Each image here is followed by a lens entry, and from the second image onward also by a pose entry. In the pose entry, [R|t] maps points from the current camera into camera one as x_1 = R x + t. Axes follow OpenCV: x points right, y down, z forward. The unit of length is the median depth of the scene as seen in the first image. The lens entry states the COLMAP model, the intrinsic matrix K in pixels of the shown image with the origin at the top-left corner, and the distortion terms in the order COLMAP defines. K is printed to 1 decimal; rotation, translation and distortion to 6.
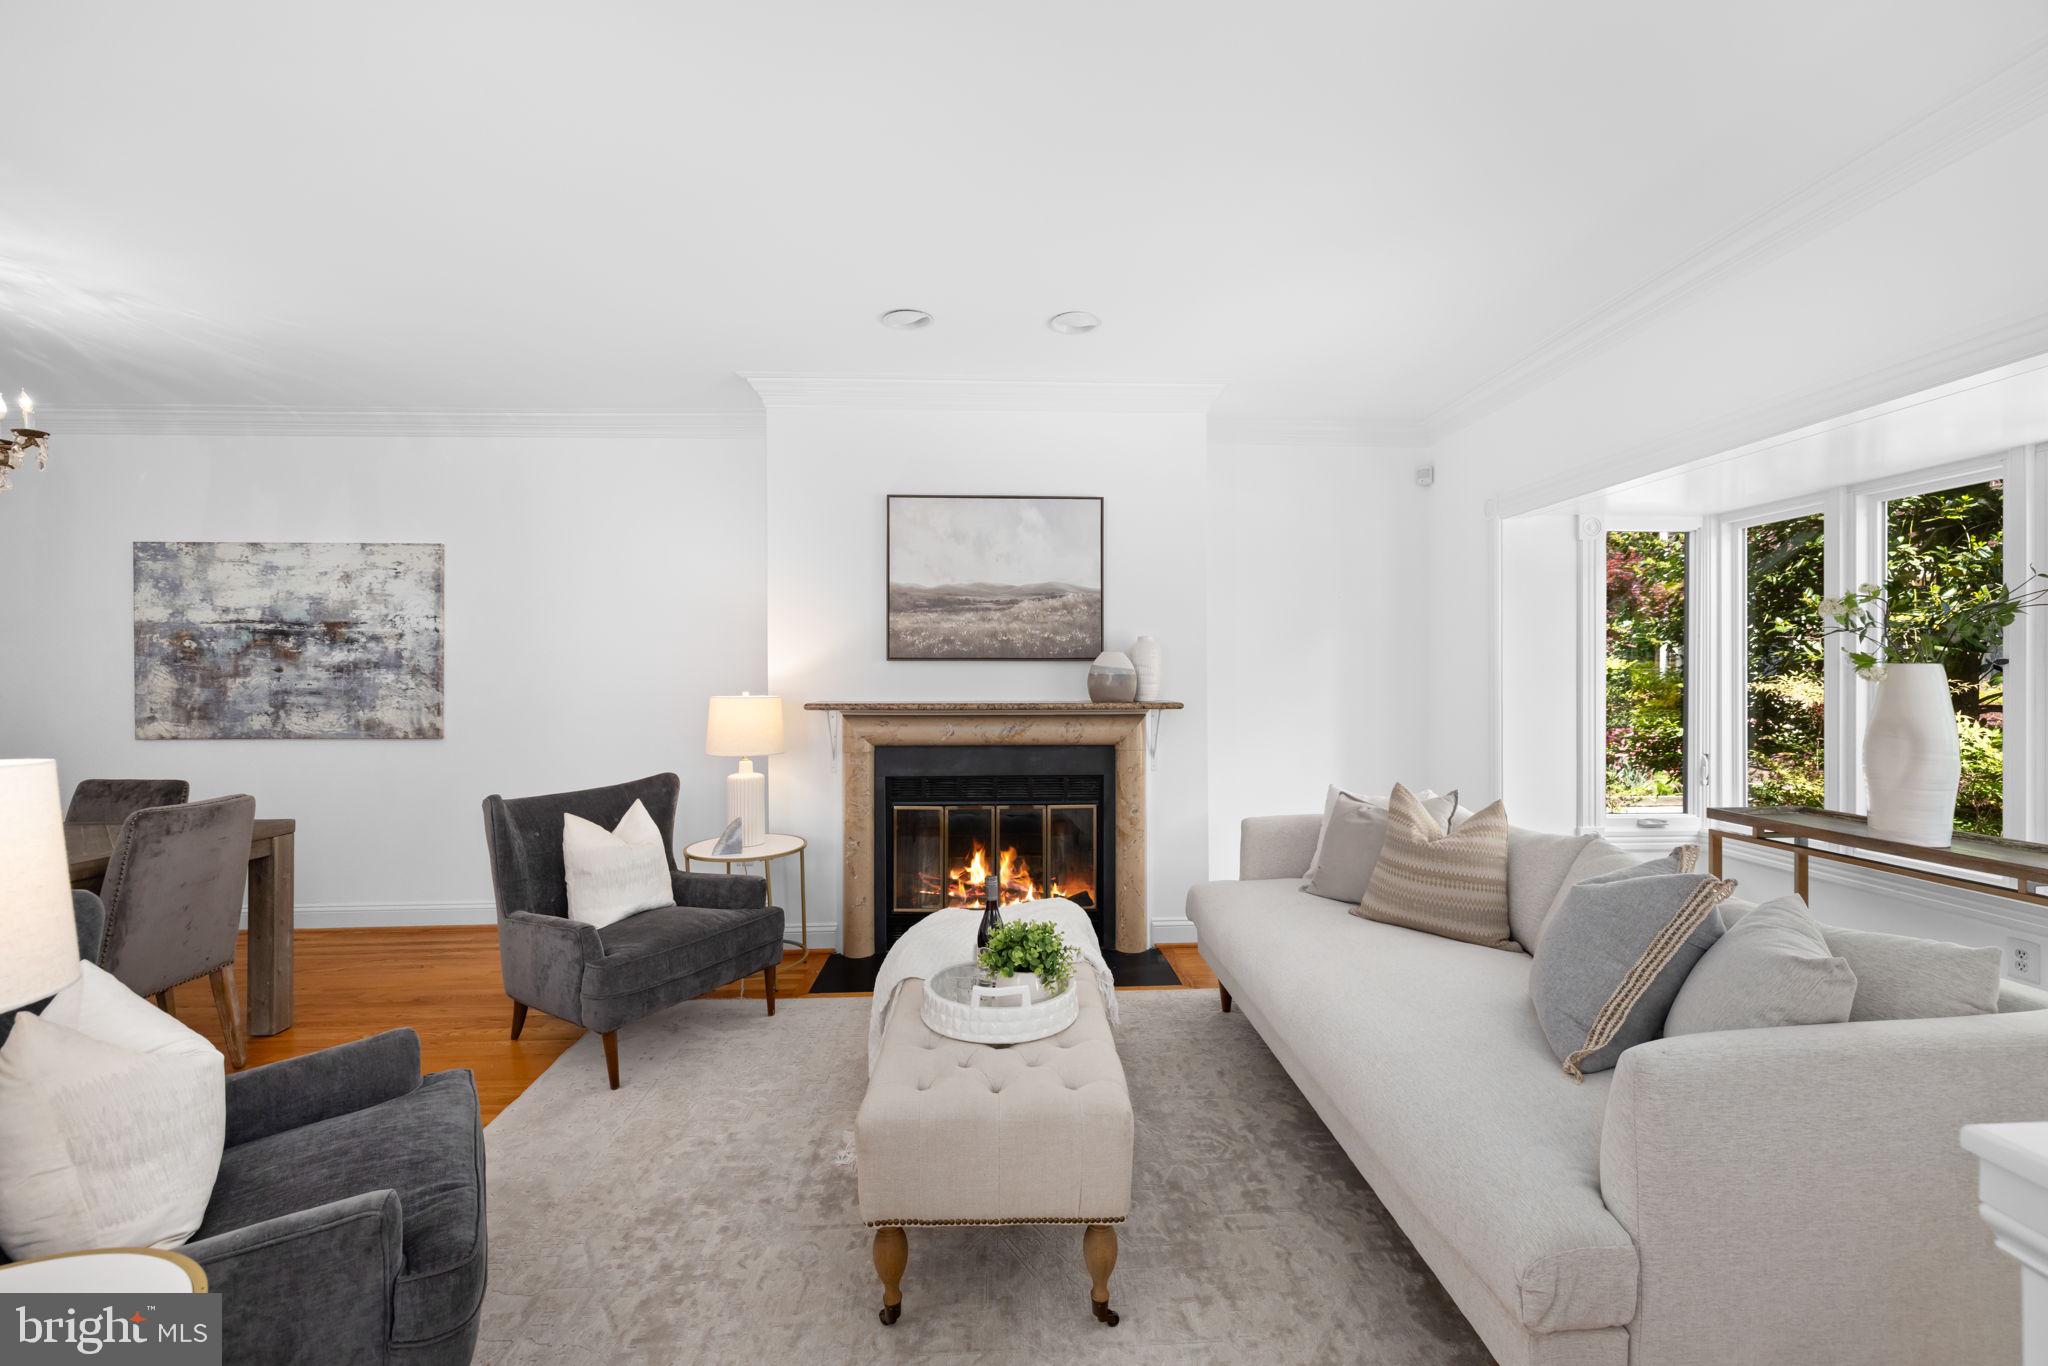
lens RADIAL K [[852.5, 0, 1037.1], [0, 852.5, 681.5], [0, 0, 1]] dist [-0.000620, 0.000346]
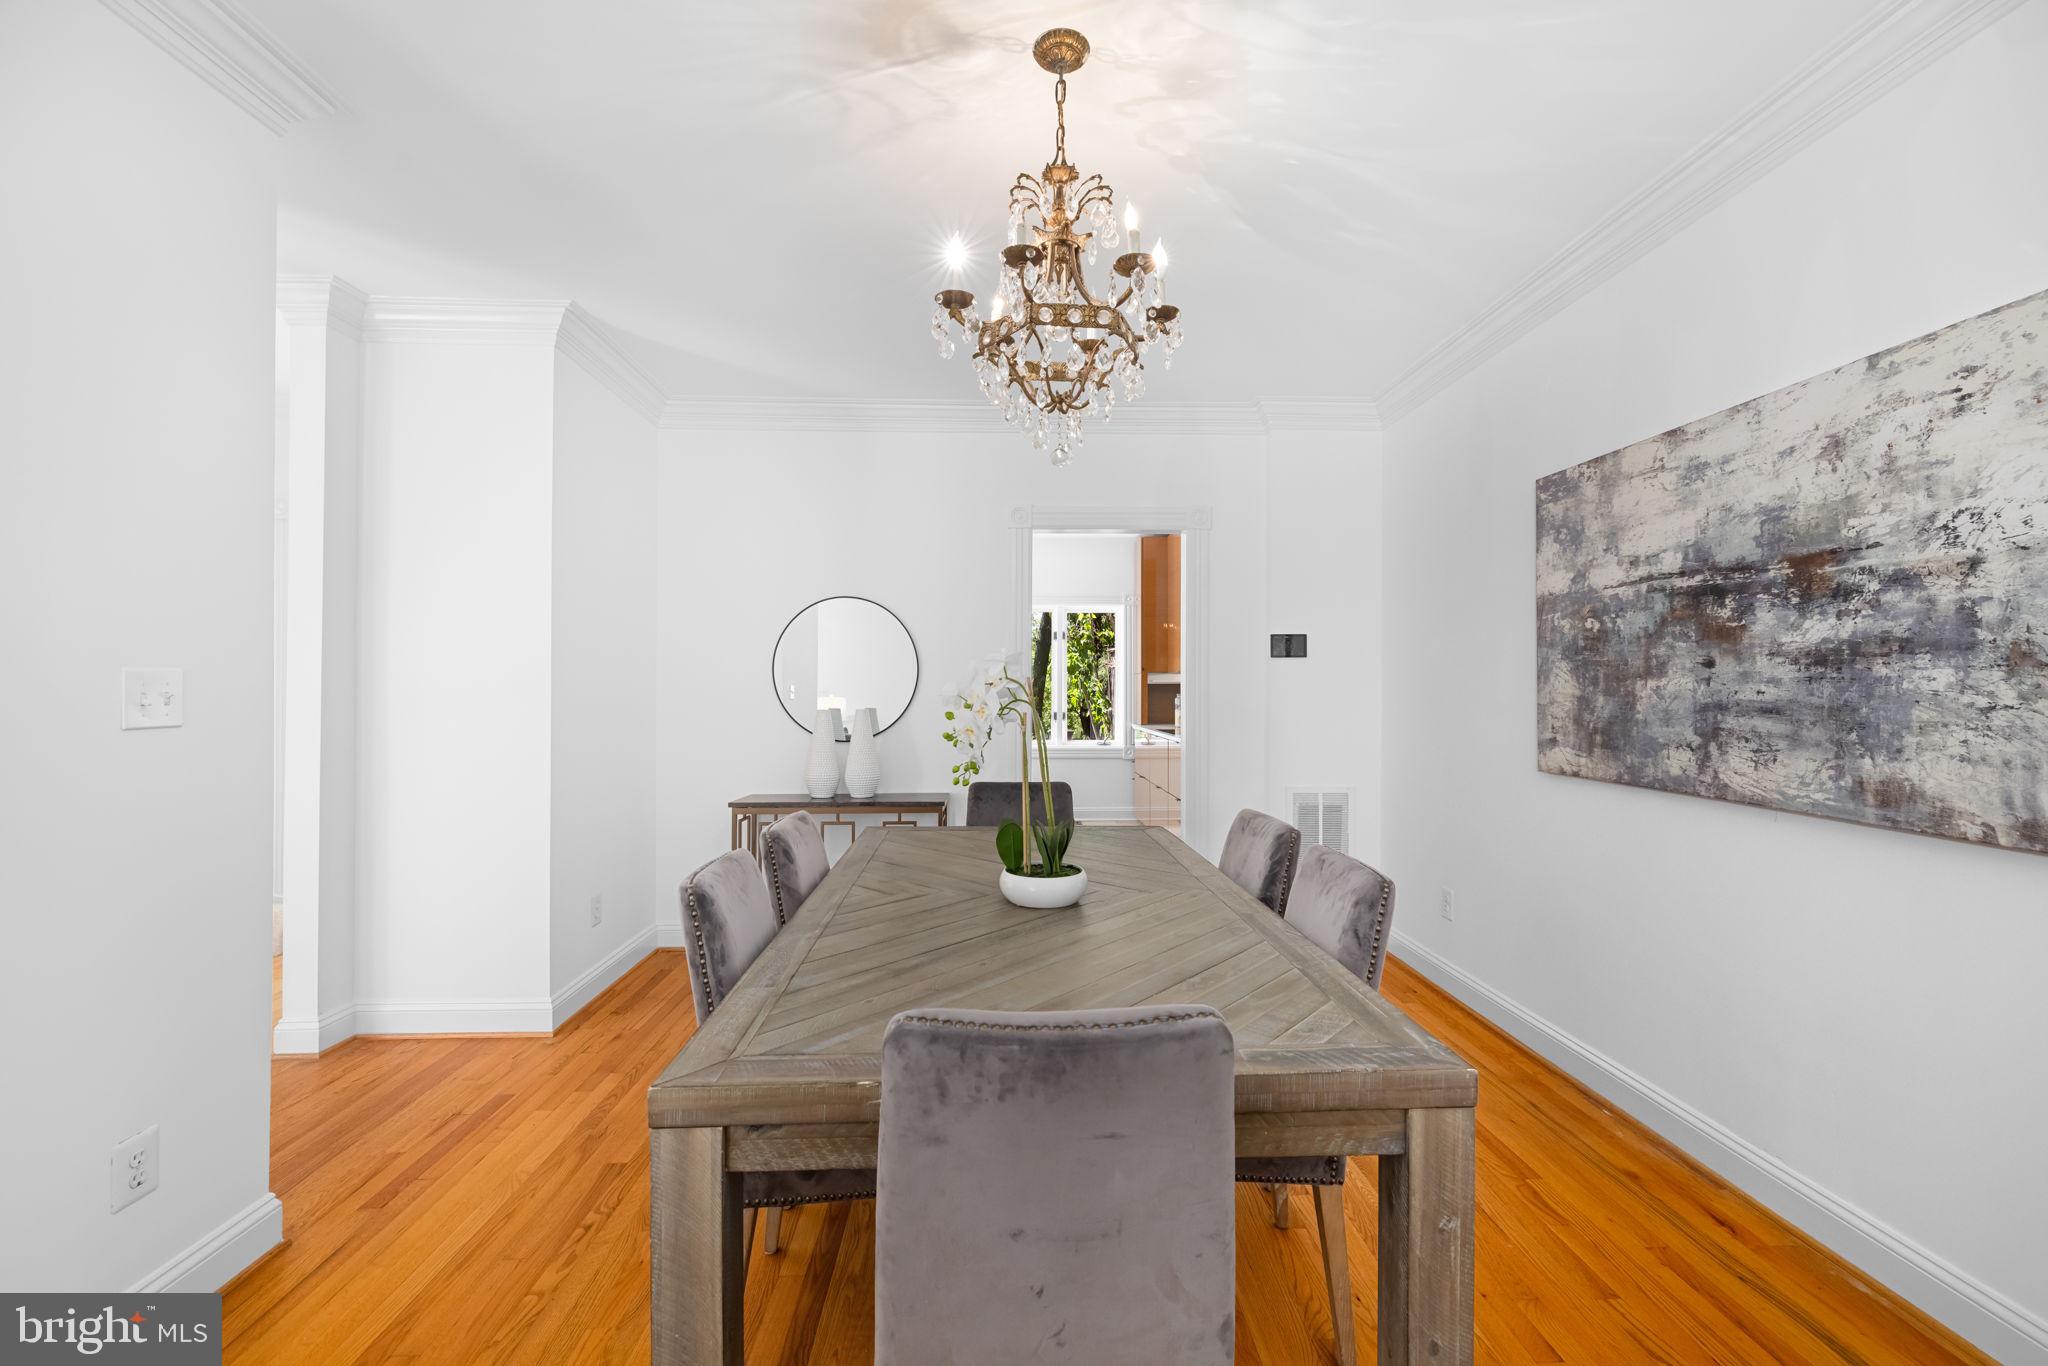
lens RADIAL K [[852.5, 0, 1024.4], [0, 852.5, 676.6], [0, 0, 1]] dist [-0.000620, 0.000346]
pose [[-0.009627, -0.007362, -0.999927, -0.375173], [-0.005904, 0.999956, -0.007305, 0.000514], [0.999936, 0.005834, -0.009671, 0.596030]]
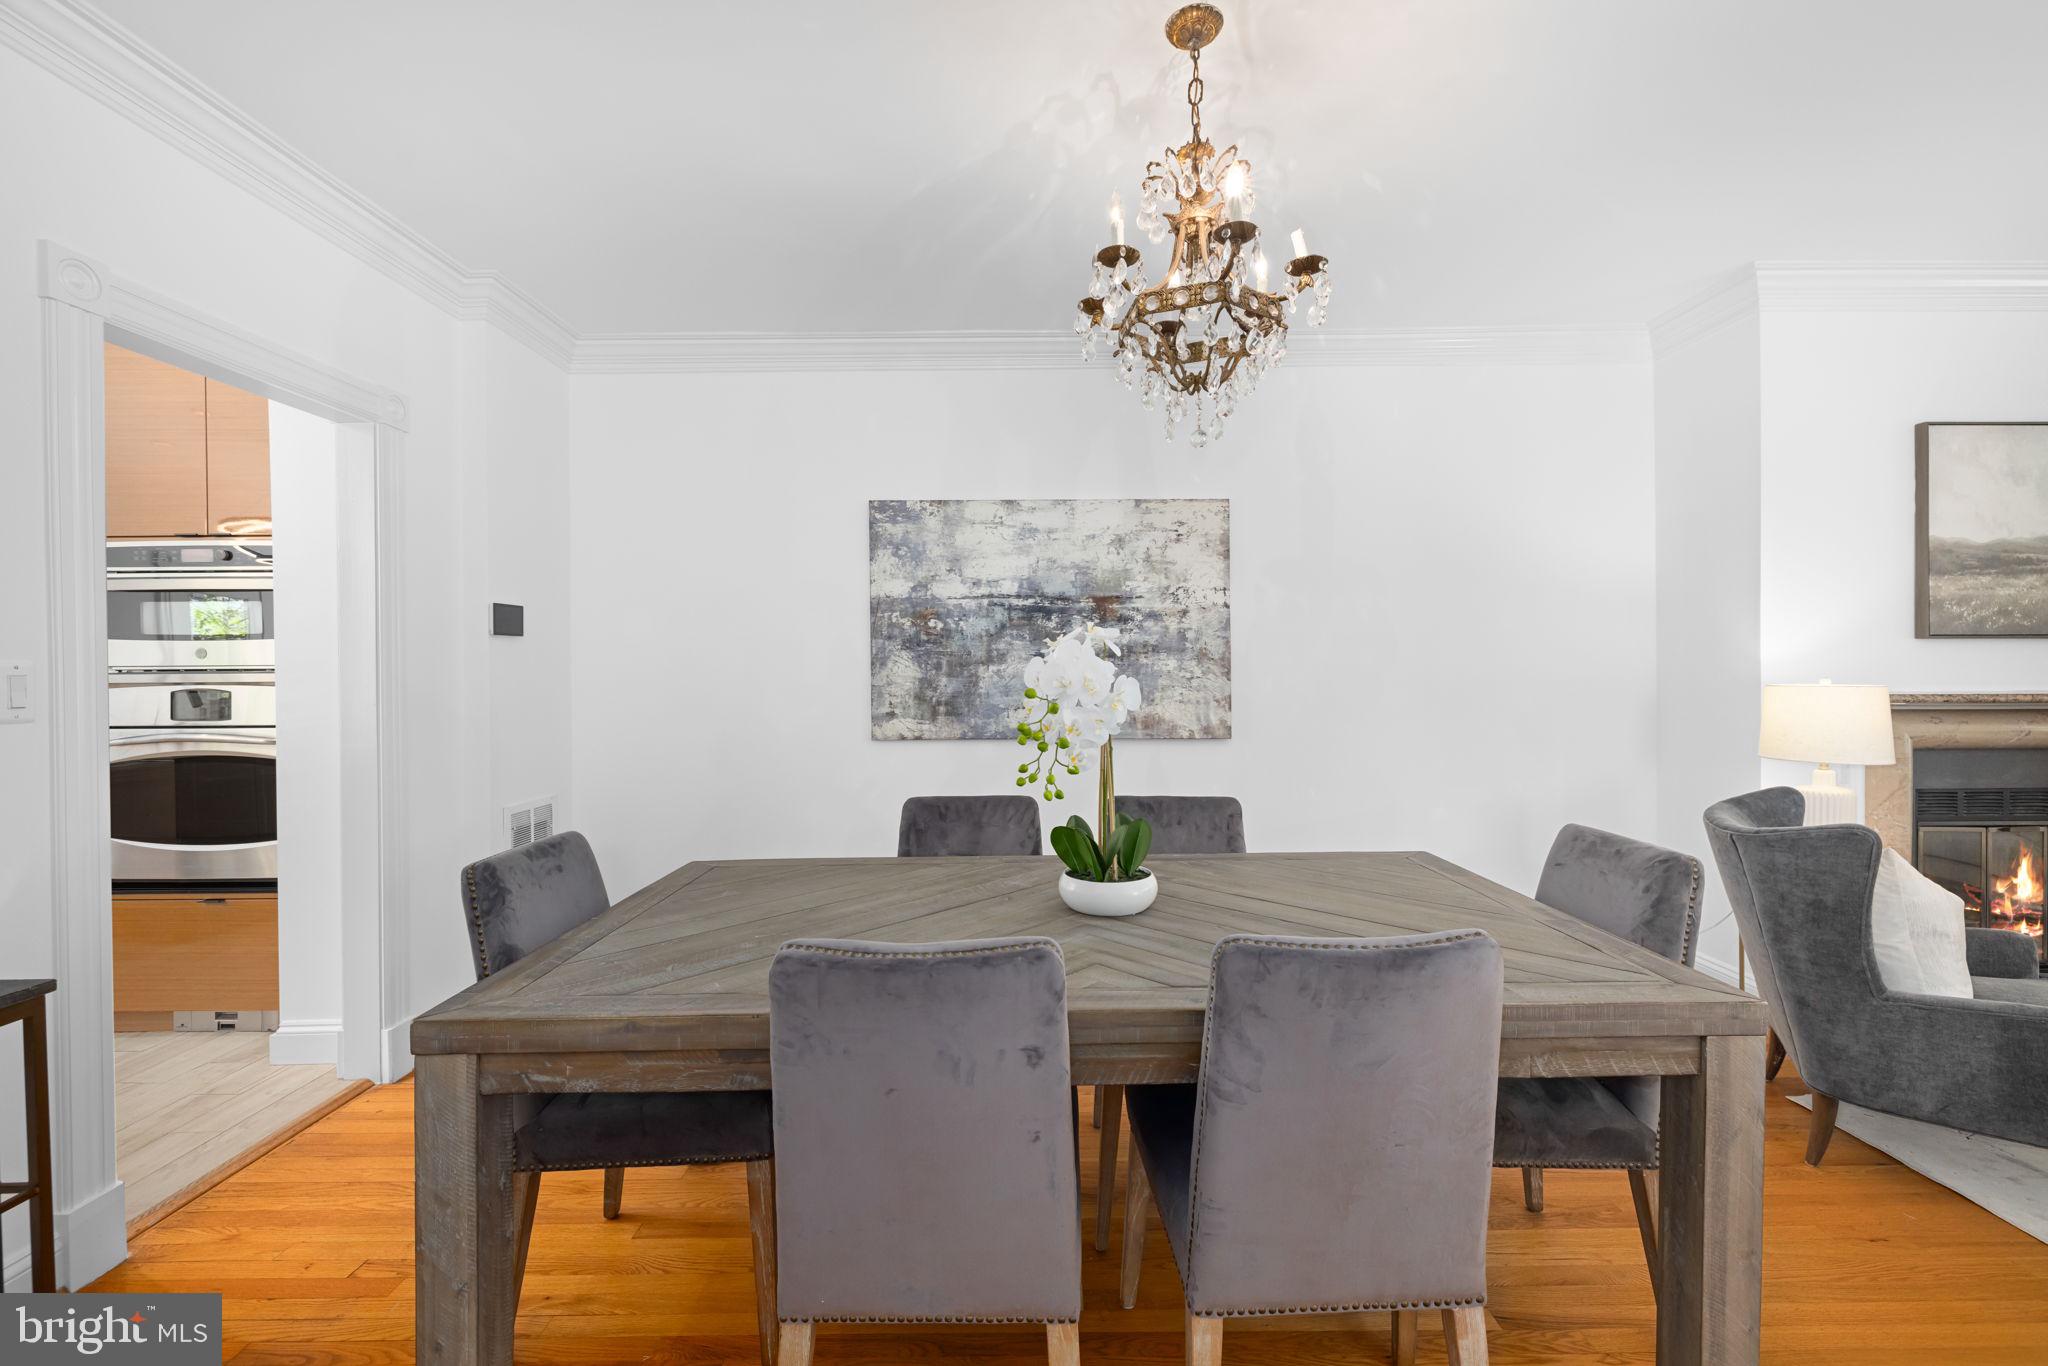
lens RADIAL K [[852.5, 0, 1027.3], [0, 852.5, 670.3], [0, 0, 1]] dist [-0.000620, 0.000346]
pose [[0.999041, -0.003999, -0.043606, -0.869101], [0.004080, 0.999990, 0.001766, -0.000633], [0.043598, -0.001942, 0.999047, 0.182440]]
